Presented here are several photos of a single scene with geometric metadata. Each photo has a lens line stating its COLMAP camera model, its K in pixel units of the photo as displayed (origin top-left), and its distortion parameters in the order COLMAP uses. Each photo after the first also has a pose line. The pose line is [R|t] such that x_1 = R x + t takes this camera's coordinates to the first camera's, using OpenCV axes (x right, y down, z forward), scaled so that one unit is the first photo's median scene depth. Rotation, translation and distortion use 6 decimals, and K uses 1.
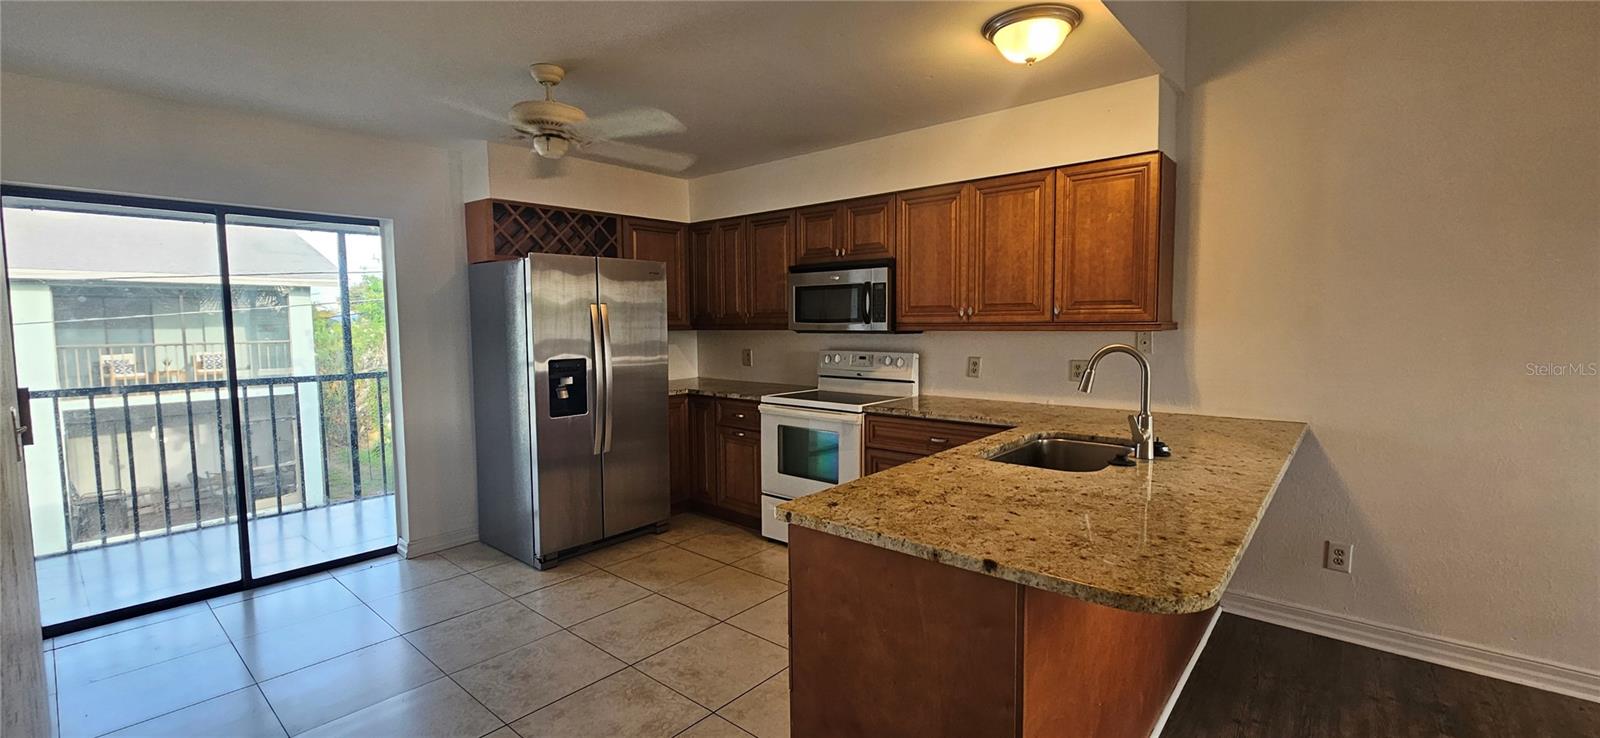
lens RADIAL K [[656.6, 0, 812.4], [0, 656.6, 369.3], [0, 0, 1]] dist [-0.002331, -0.000020]
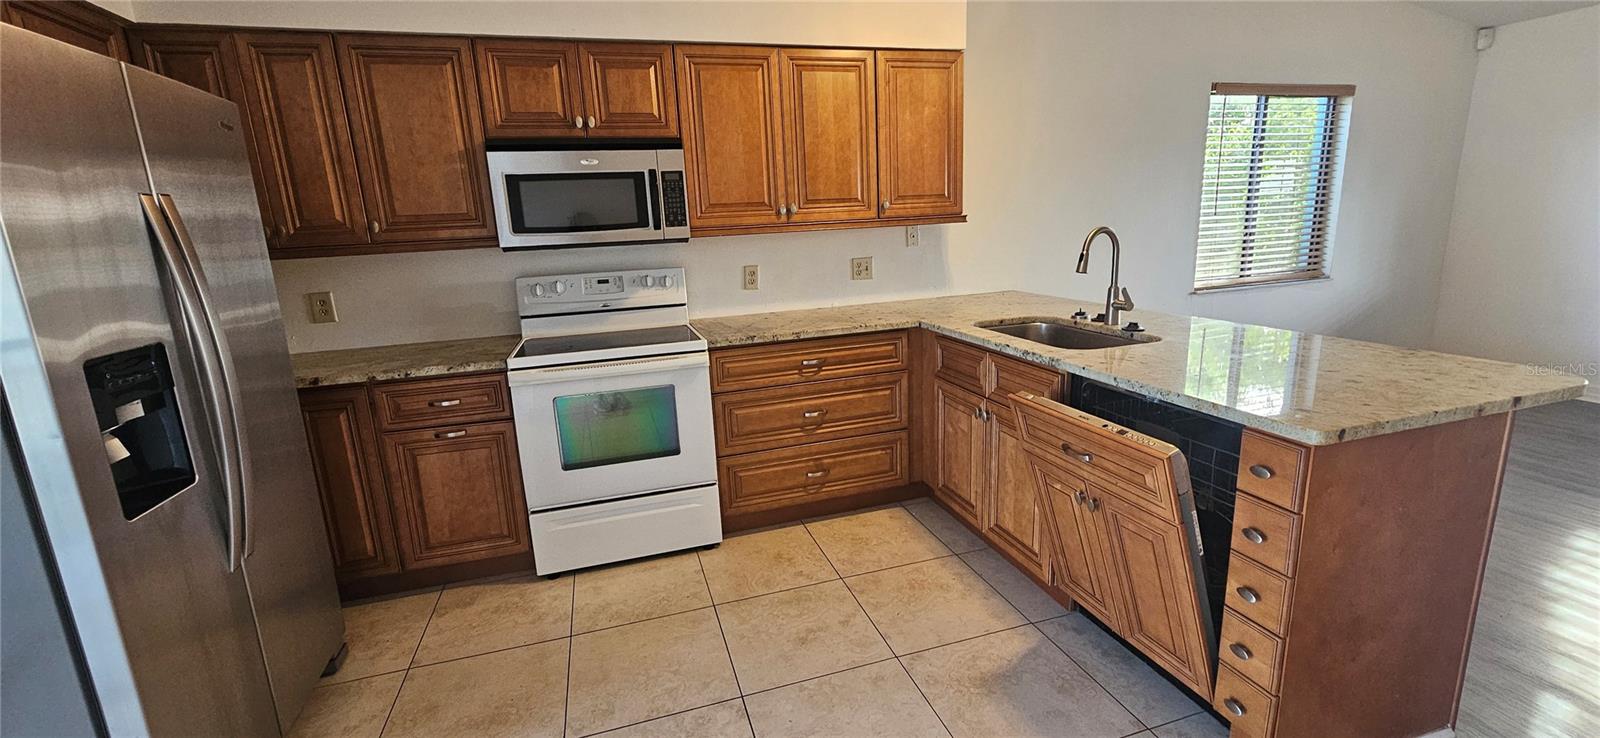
lens RADIAL K [[656.6, 0, 800.8], [0, 656.6, 367.3], [0, 0, 1]] dist [-0.002331, -0.000020]
pose [[0.542105, -0.199491, 0.816288, -0.443499], [0.103176, 0.979863, 0.170946, -0.028016], [-0.833952, -0.008449, 0.551772, 0.470250]]
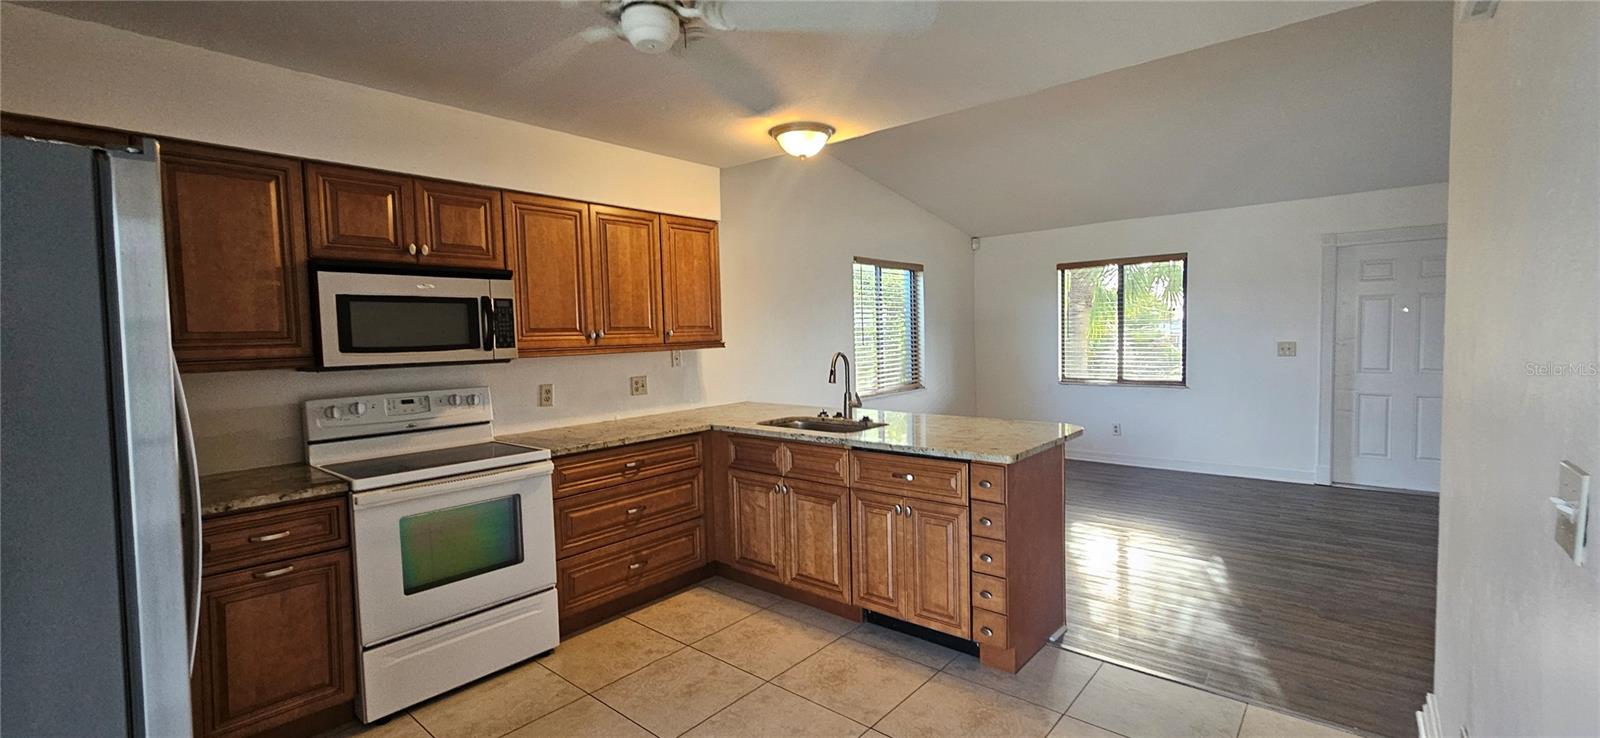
lens RADIAL K [[656.6, 0, 812.3], [0, 656.6, 365.3], [0, 0, 1]] dist [-0.002331, -0.000020]
pose [[-0.000882, -0.040288, 0.999188, -0.678218], [0.098720, 0.994304, 0.040178, -0.045352], [-0.995115, 0.098675, 0.003101, 0.618769]]
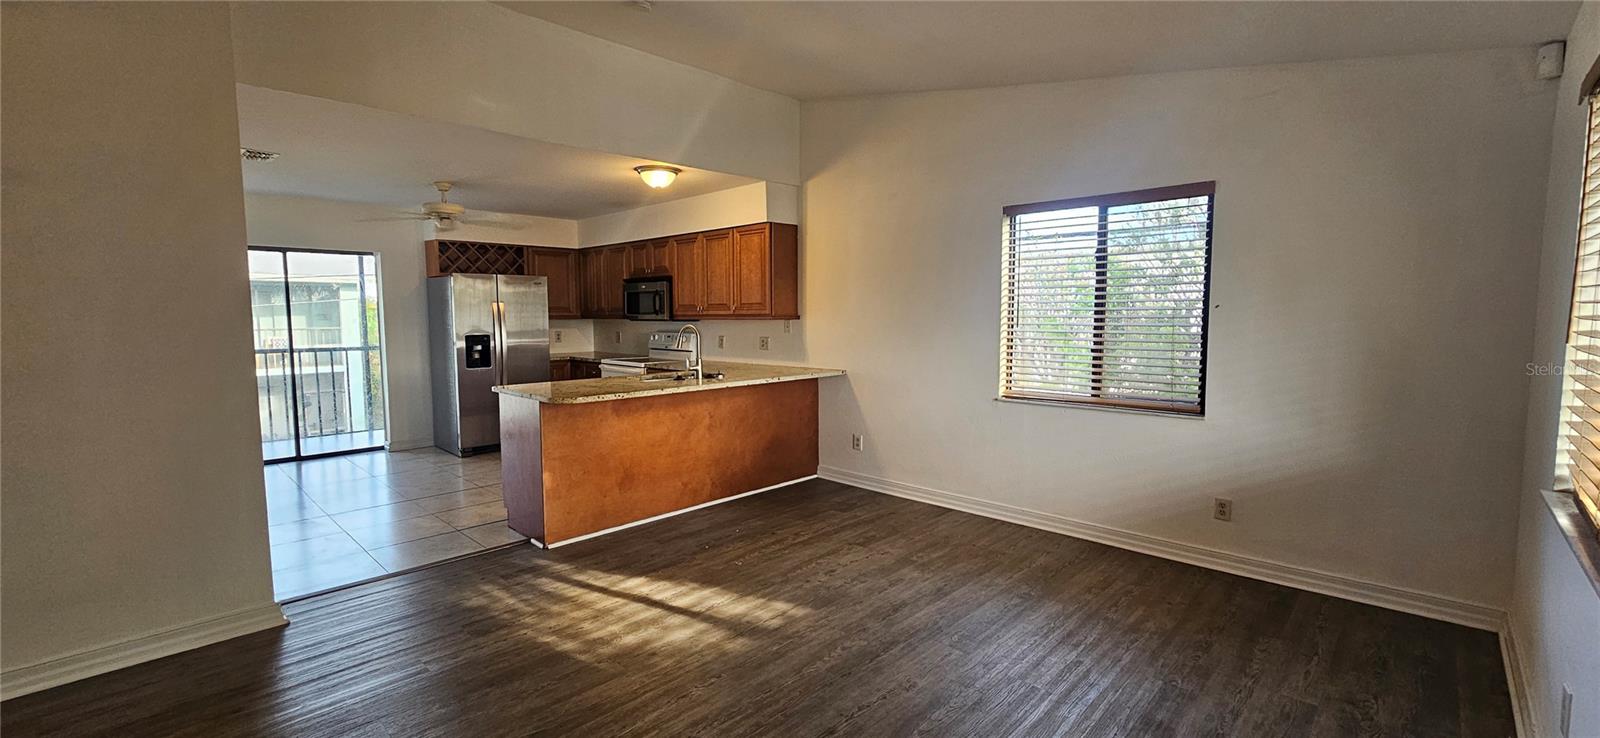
lens RADIAL K [[656.6, 0, 813.8], [0, 656.6, 374.1], [0, 0, 1]] dist [-0.002331, -0.000020]
pose [[0.998297, 0.011266, -0.057230, 0.570935], [-0.010311, 0.999803, 0.016949, 0.045897], [0.057410, -0.016330, 0.998217, -0.625194]]
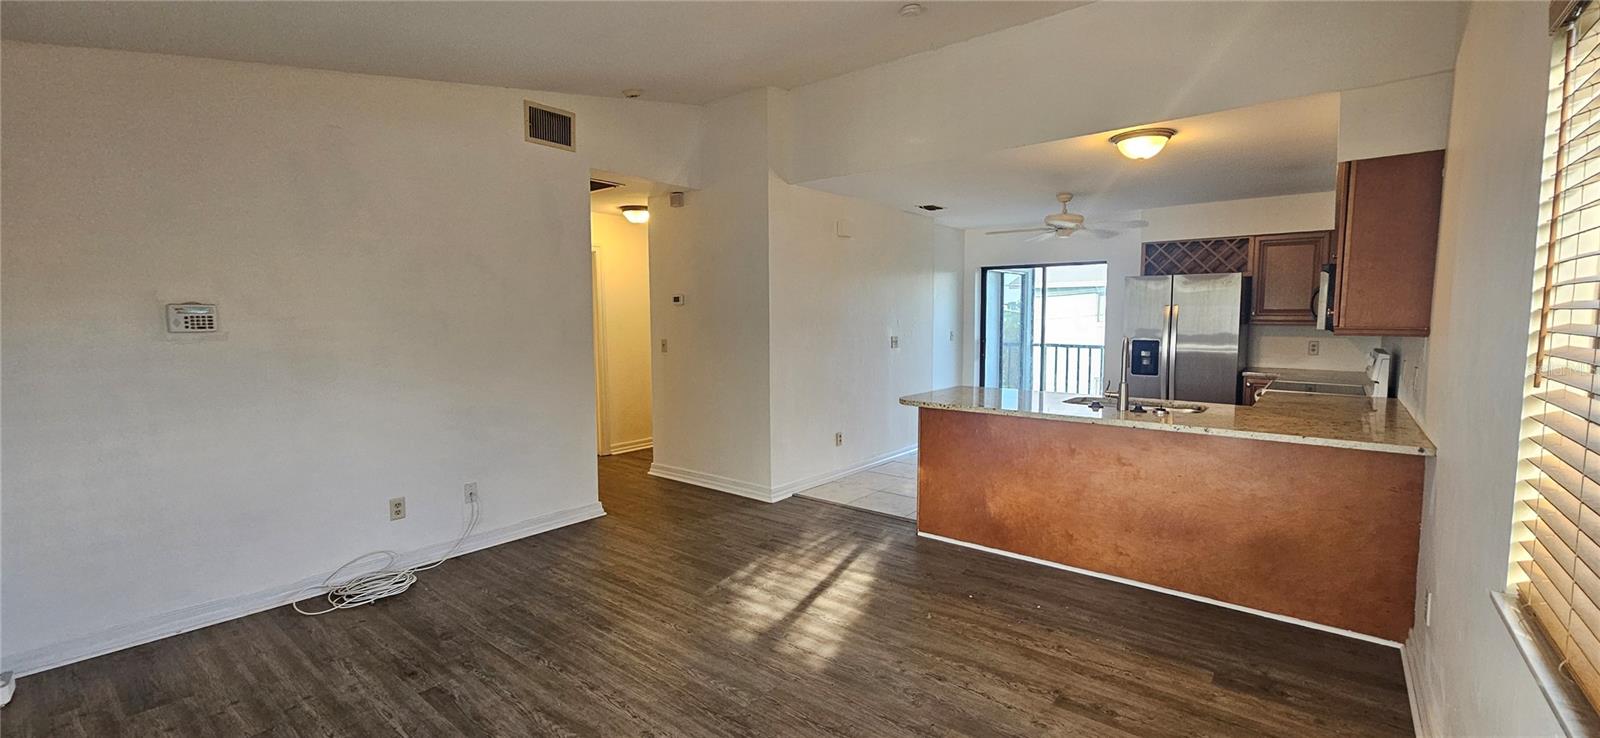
lens RADIAL K [[656.6, 0, 793.6], [0, 656.6, 364.0], [0, 0, 1]] dist [-0.002331, -0.000020]
pose [[0.007931, 0.086162, -0.996250, 1.192053], [-0.067842, 0.994032, 0.085430, -0.034517], [0.997665, 0.066910, 0.013729, 0.103687]]
